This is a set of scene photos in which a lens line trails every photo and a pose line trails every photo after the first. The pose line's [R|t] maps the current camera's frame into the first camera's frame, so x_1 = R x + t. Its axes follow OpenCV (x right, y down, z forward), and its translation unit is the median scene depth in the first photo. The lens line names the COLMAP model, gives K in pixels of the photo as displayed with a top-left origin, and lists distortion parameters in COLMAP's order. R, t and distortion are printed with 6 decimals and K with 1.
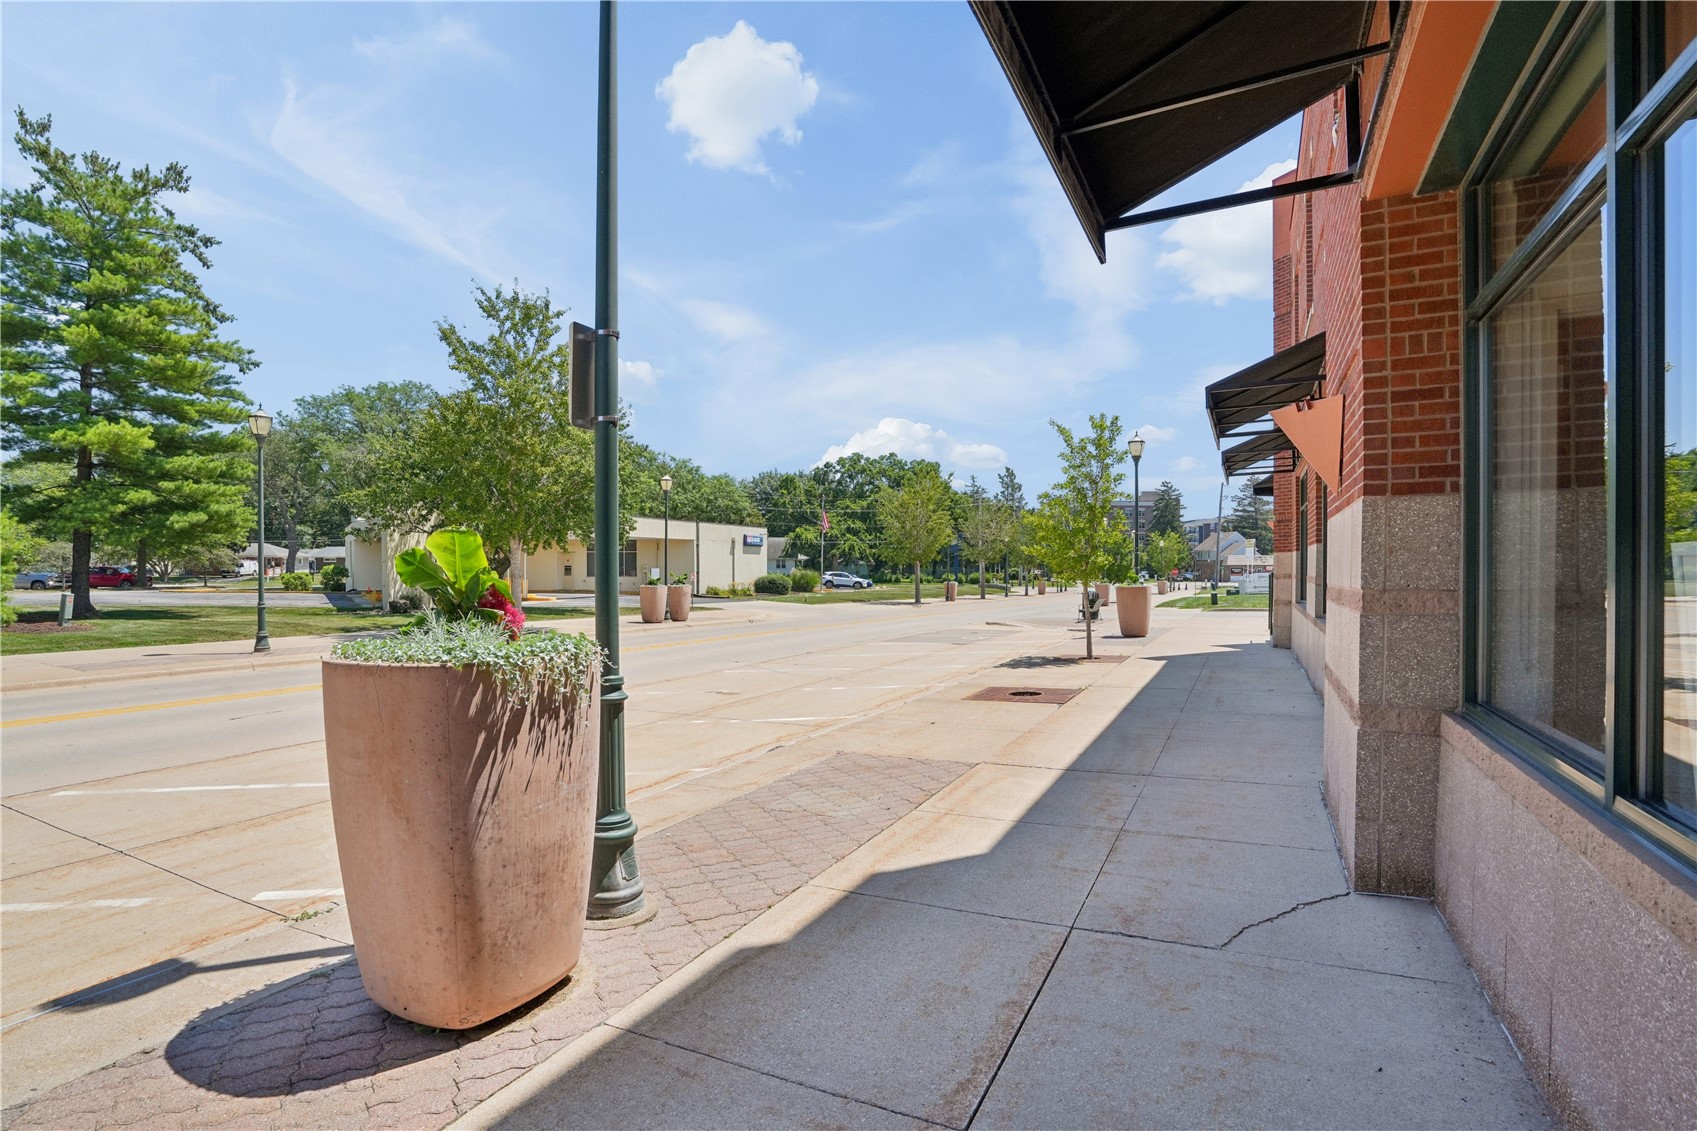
lens RADIAL K [[789.4, 0, 850.9], [0, 789.4, 597.3], [0, 0, 1]] dist [-0.018827, 0.002311]
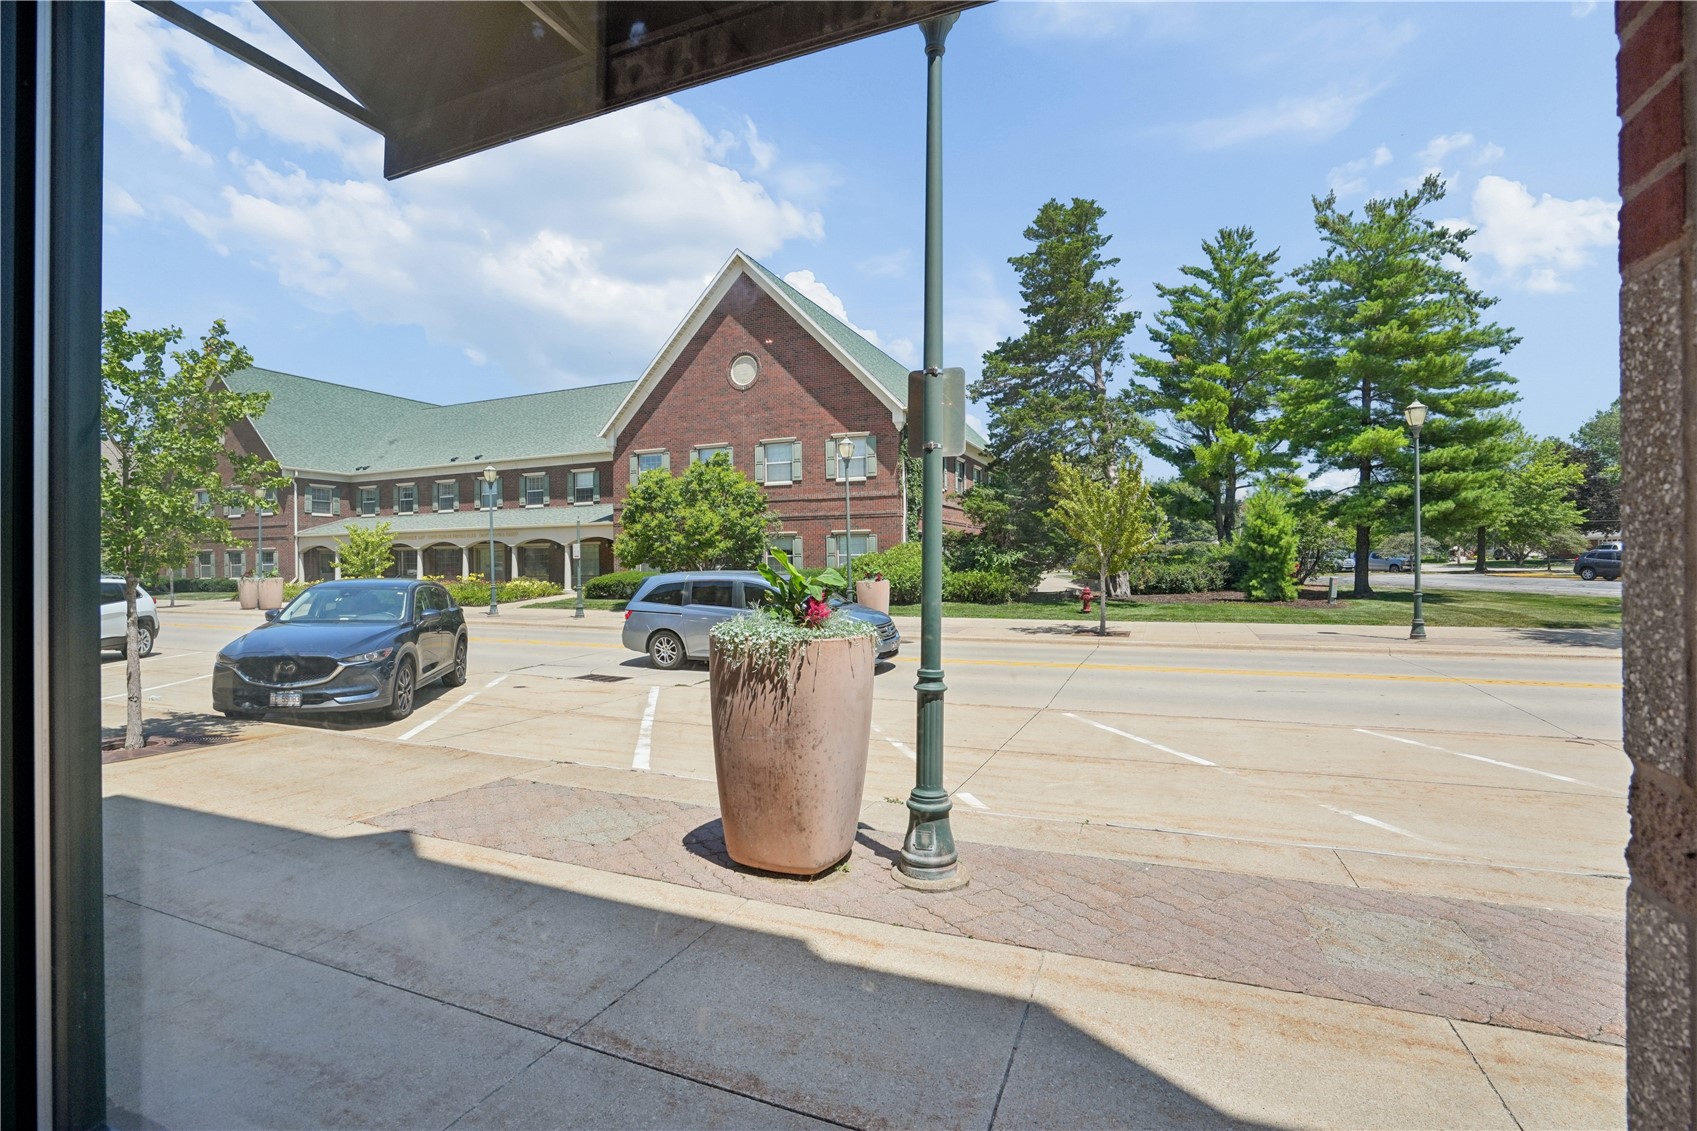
lens RADIAL K [[789.4, 0, 853.2], [0, 789.4, 567.0], [0, 0, 1]] dist [-0.018827, 0.002311]
pose [[0.095943, 0.004336, -0.995377, 0.130640], [-0.020333, 0.999790, 0.002396, -0.007695], [0.995179, 0.020009, 0.096011, 0.121764]]
